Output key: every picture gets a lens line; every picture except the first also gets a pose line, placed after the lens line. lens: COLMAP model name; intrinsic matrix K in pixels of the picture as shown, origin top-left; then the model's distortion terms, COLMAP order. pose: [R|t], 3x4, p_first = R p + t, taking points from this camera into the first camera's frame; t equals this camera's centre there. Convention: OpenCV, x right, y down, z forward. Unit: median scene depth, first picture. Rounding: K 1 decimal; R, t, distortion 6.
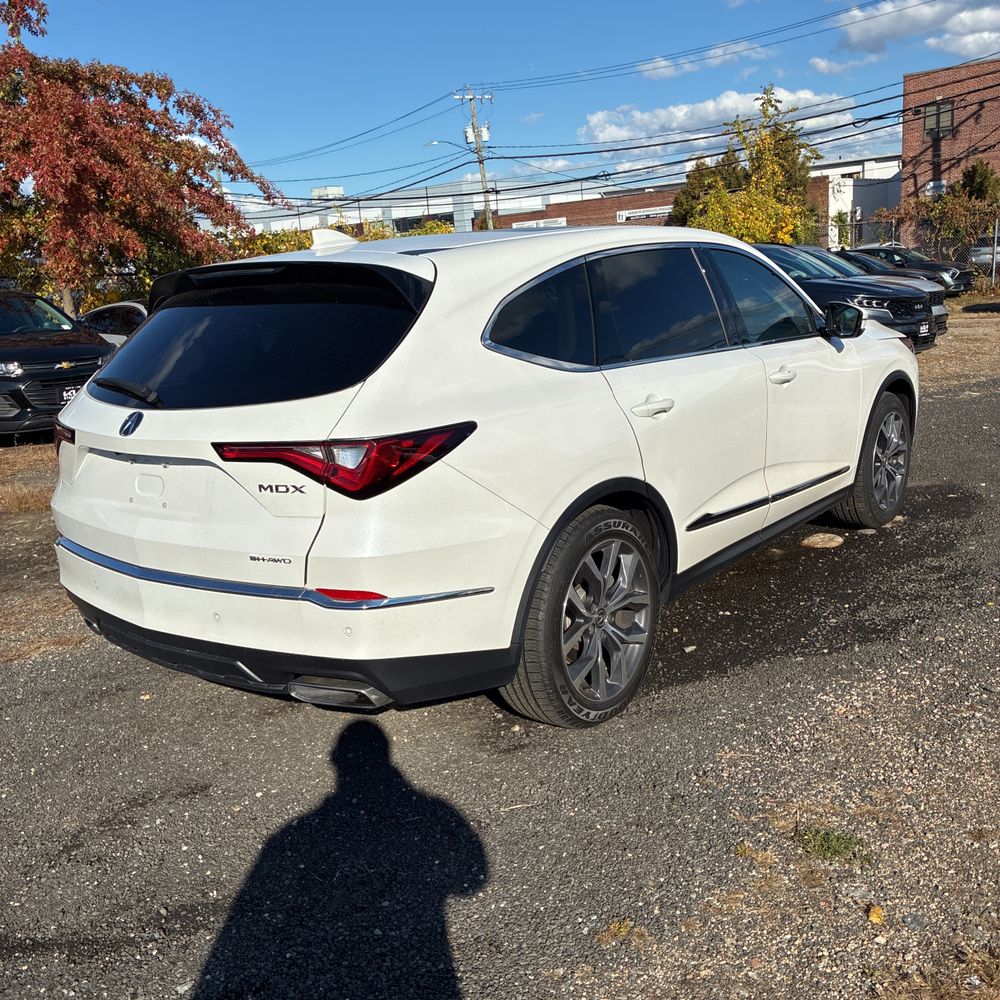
lens RADIAL K [[1131.4, 0, 452.6], [0, 1131.4, 519.0], [0, 0, 1]] dist [0.029390, 0.009211]
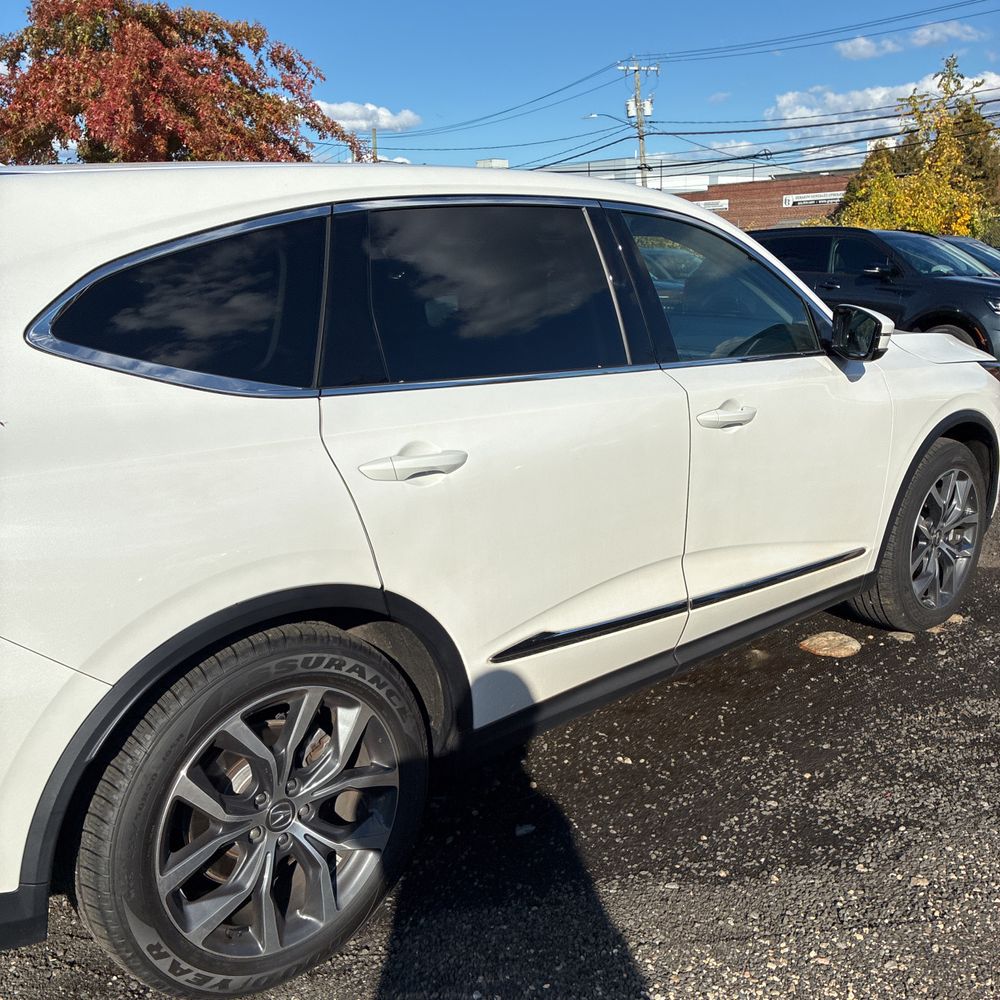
lens RADIAL K [[1063.0, 0, 486.1], [0, 1063.0, 498.0], [0, 0, 1]] dist [0.026227, 0.000846]
pose [[0.984446, 0.084690, -0.153927, 0.127907], [-0.082676, 0.996387, 0.019448, -0.040257], [0.155018, -0.006420, 0.987891, 0.192877]]
